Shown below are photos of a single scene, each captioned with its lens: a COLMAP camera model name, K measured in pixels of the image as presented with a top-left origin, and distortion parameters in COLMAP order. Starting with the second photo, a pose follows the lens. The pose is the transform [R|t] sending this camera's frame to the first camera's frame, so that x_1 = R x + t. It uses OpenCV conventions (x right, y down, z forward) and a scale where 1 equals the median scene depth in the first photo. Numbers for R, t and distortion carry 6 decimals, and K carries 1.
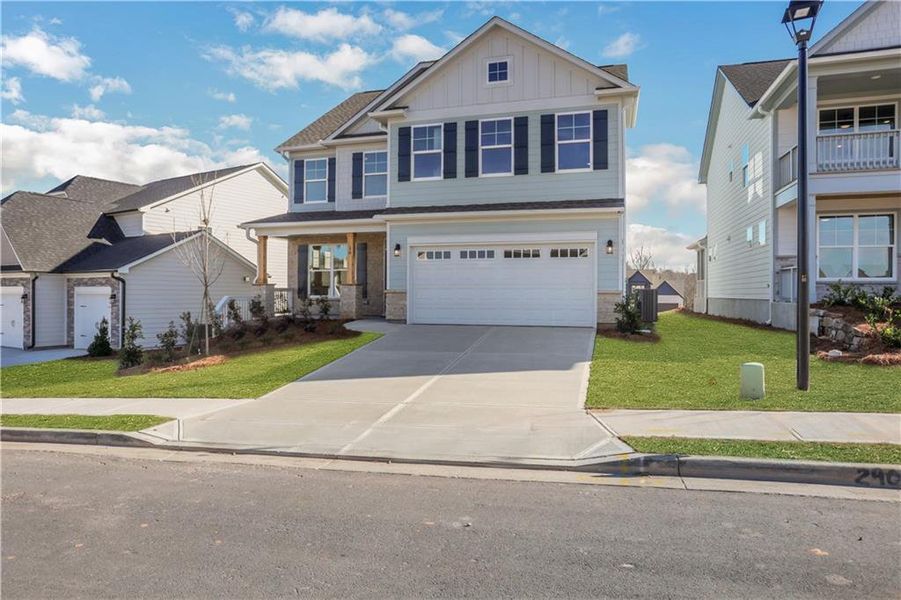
lens RADIAL K [[508.6, 0, 448.8], [0, 508.6, 278.8], [0, 0, 1]] dist [-0.024930, -0.001724]
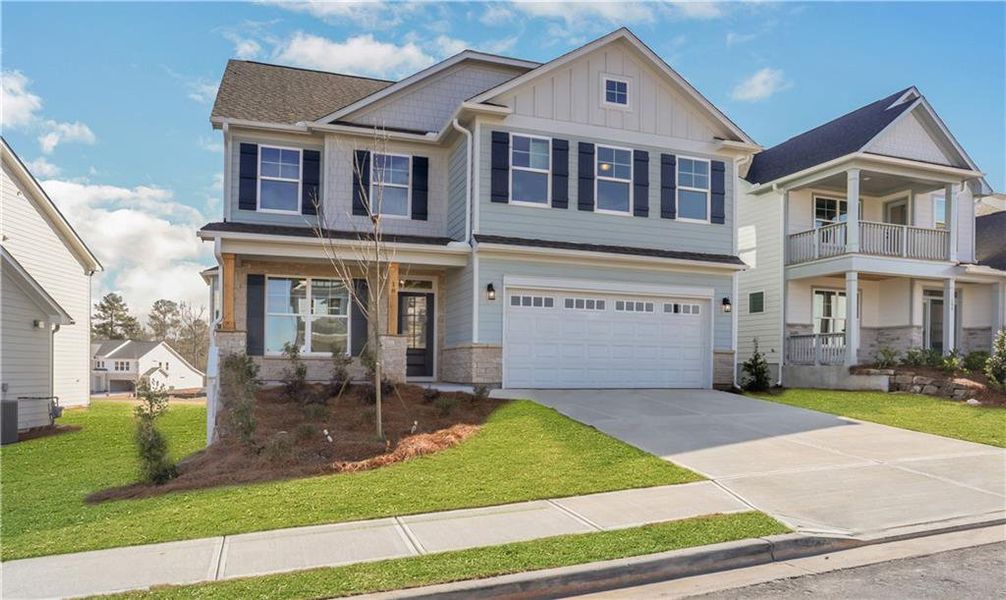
lens RADIAL K [[599.7, 0, 569.8], [0, 599.7, 352.7], [0, 0, 1]] dist [-0.038190, 0.000295]
pose [[0.835182, 0.019463, 0.549629, -0.503323], [-0.026528, 0.999636, 0.004913, 0.027315], [-0.549334, -0.018684, 0.835394, 0.191230]]
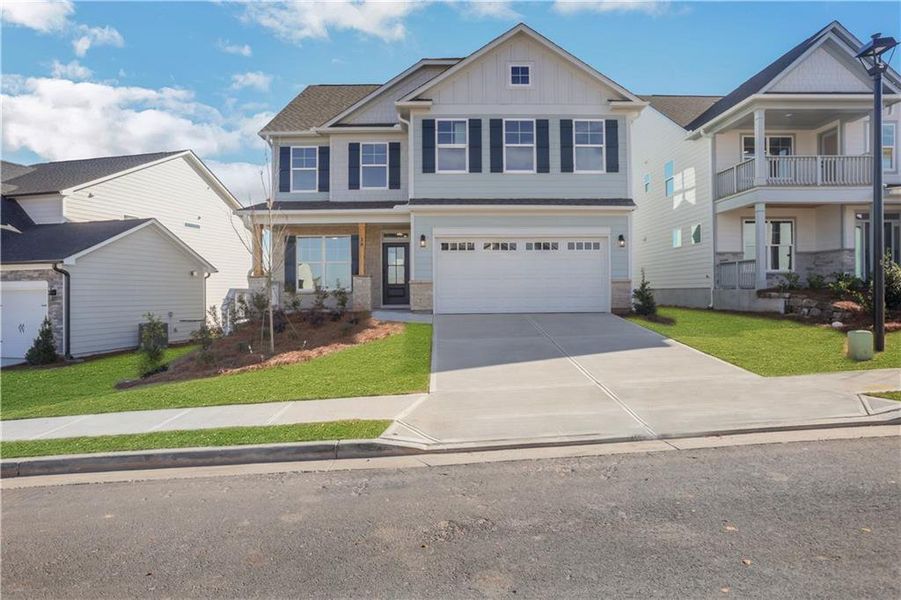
lens RADIAL K [[472.1, 0, 461.9], [0, 472.1, 275.7], [0, 0, 1]] dist [-0.037956, 0.011043]
pose [[0.960339, -0.002578, 0.278822, -0.291953], [0.003559, 0.999989, -0.003009, 0.015311], [-0.278811, 0.003882, 0.960338, 0.085289]]
